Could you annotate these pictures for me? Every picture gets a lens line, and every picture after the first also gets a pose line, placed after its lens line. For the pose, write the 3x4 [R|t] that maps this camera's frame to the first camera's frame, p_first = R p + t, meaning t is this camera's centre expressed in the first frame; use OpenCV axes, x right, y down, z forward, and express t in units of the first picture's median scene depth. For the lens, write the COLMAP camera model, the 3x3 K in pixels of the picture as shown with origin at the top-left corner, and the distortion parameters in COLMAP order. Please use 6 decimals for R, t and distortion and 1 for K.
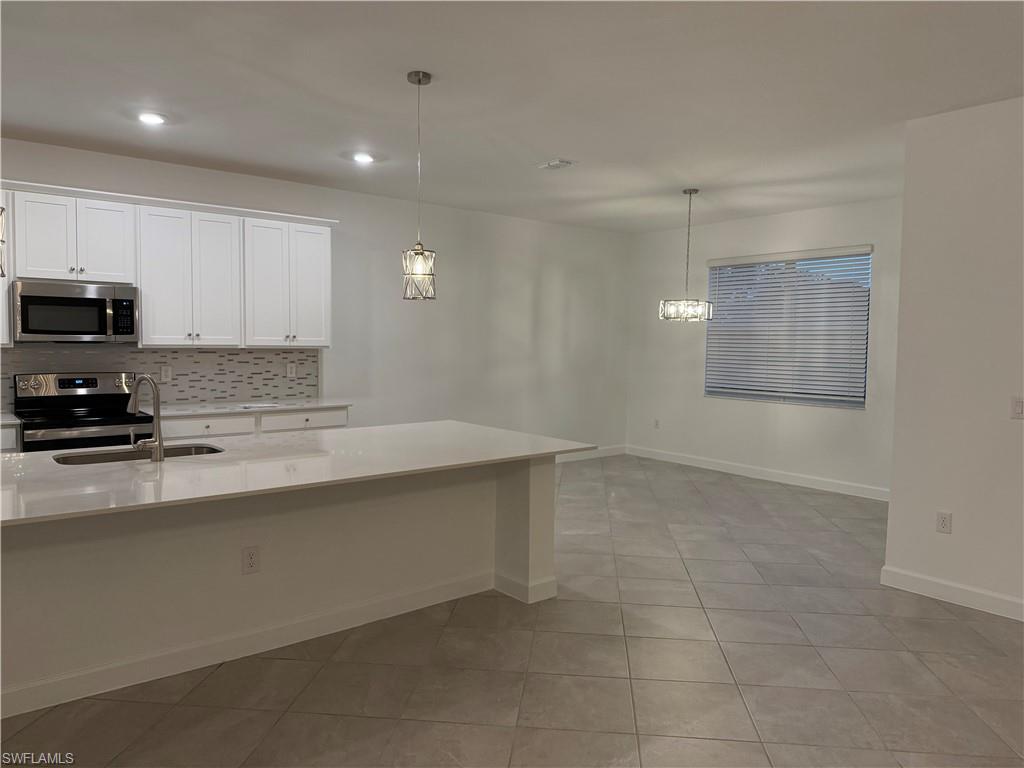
lens RADIAL K [[732.6, 0, 507.5], [0, 732.6, 383.3], [0, 0, 1]] dist [0.043290, -0.056183]
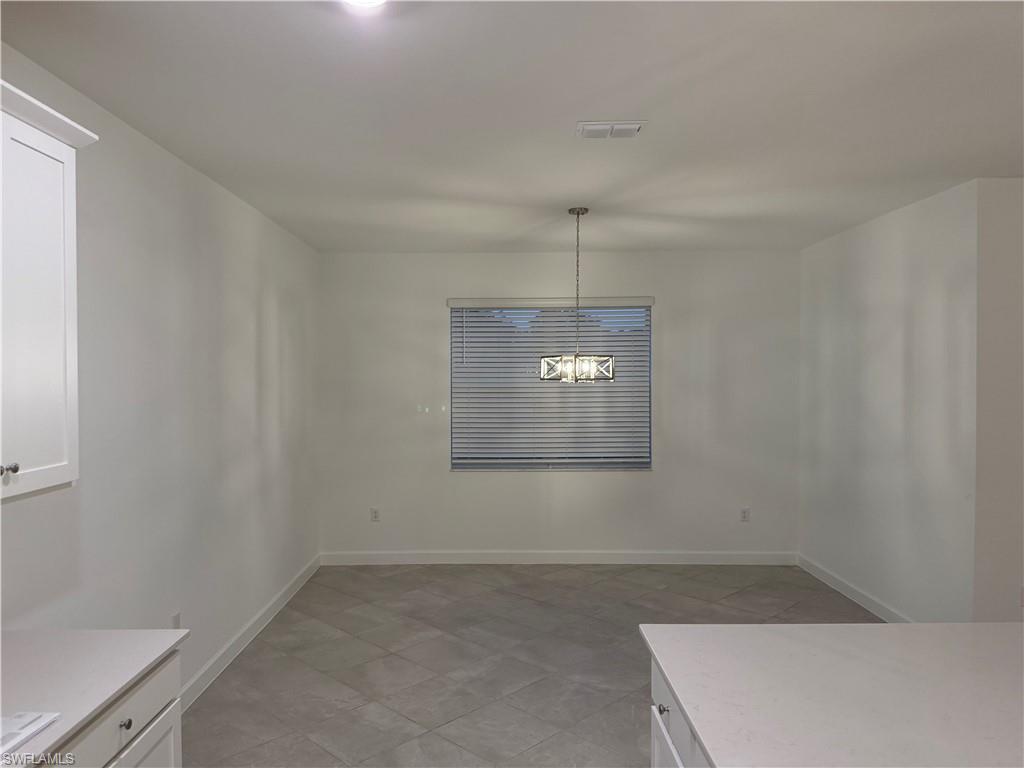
lens RADIAL K [[716.8, 0, 512.0], [0, 716.8, 384.0], [0, 0, 1]] dist [0.151717, -0.229343]
pose [[0.621224, -0.027966, 0.783134, -0.377865], [0.061298, 0.998035, -0.012984, -0.080075], [-0.781232, 0.056071, 0.621718, 0.606966]]
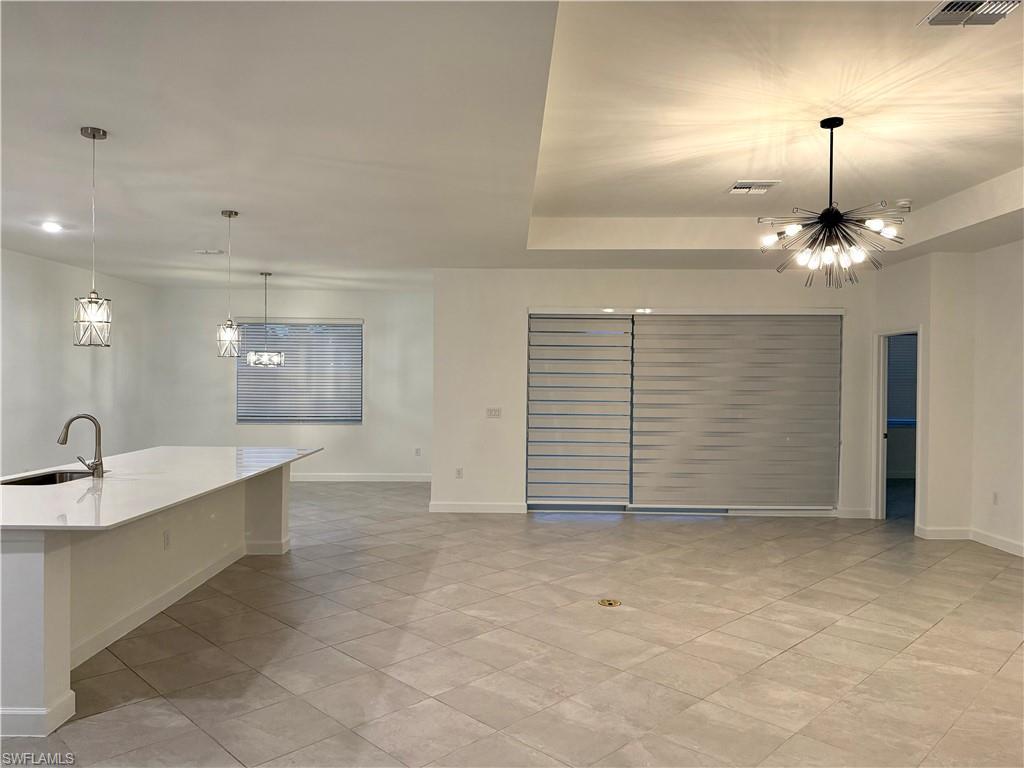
lens RADIAL K [[716.8, 0, 512.0], [0, 716.8, 384.0], [0, 0, 1]] dist [0.151717, -0.229343]
pose [[0.630174, -0.012532, 0.776353, -0.535419], [0.048313, 0.998565, -0.023097, 0.001290], [-0.774949, 0.052063, 0.629875, -0.221419]]
